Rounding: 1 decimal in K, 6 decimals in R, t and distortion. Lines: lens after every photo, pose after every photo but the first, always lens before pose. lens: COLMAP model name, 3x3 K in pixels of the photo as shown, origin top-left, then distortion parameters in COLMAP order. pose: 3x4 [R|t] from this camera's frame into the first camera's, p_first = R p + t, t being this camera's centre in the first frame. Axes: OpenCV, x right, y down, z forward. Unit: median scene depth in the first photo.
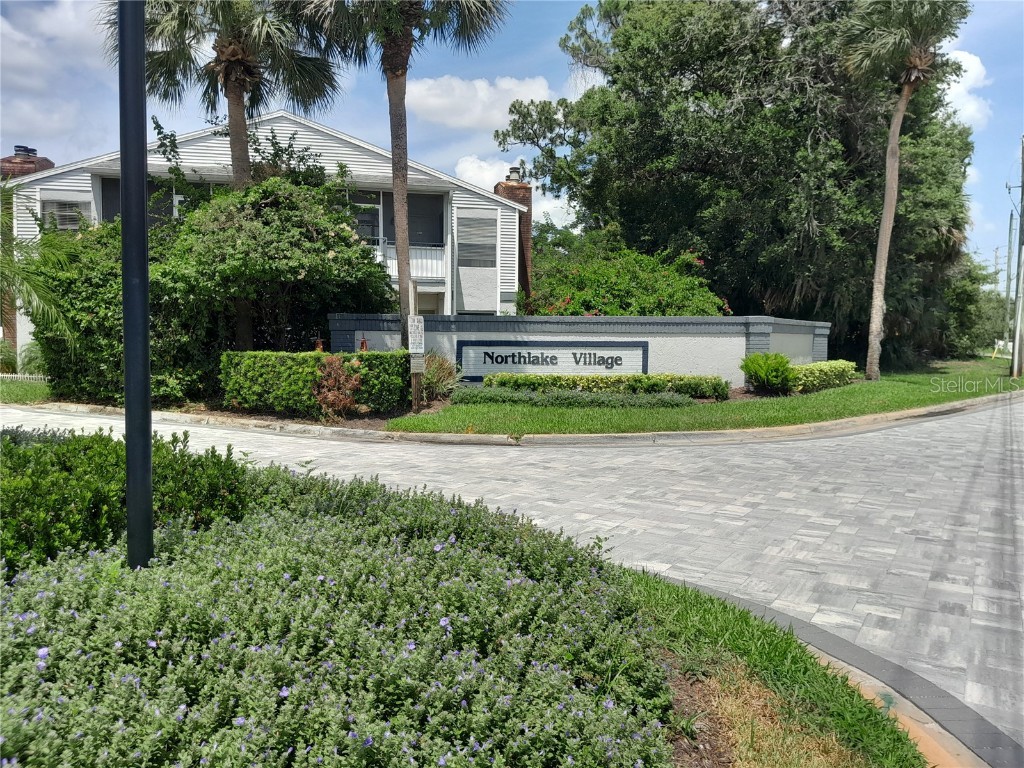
lens RADIAL K [[800.1, 0, 511.9], [0, 800.1, 384.3], [0, 0, 1]] dist [-0.001365, -0.005910]
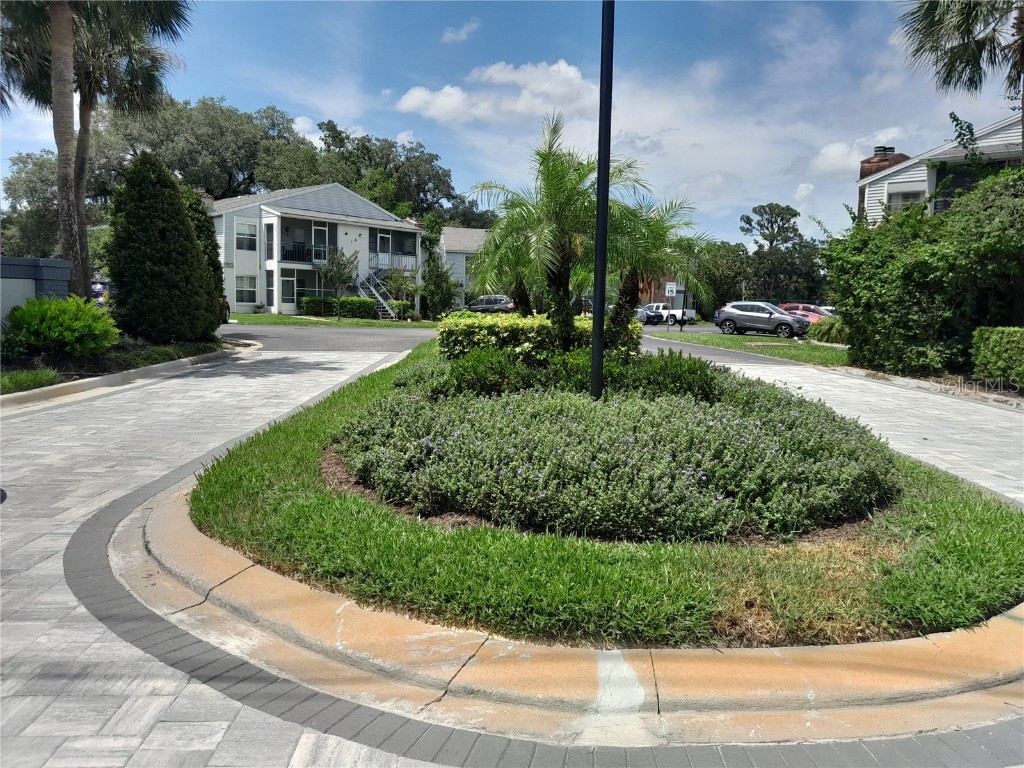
lens RADIAL K [[800.1, 0, 511.9], [0, 800.1, 383.7], [0, 0, 1]] dist [-0.001365, -0.005910]
pose [[0.513506, 0.090912, -0.853256, 0.213734], [-0.075037, 0.995320, 0.060889, 0.014183], [0.854799, 0.032759, 0.517925, -0.049626]]
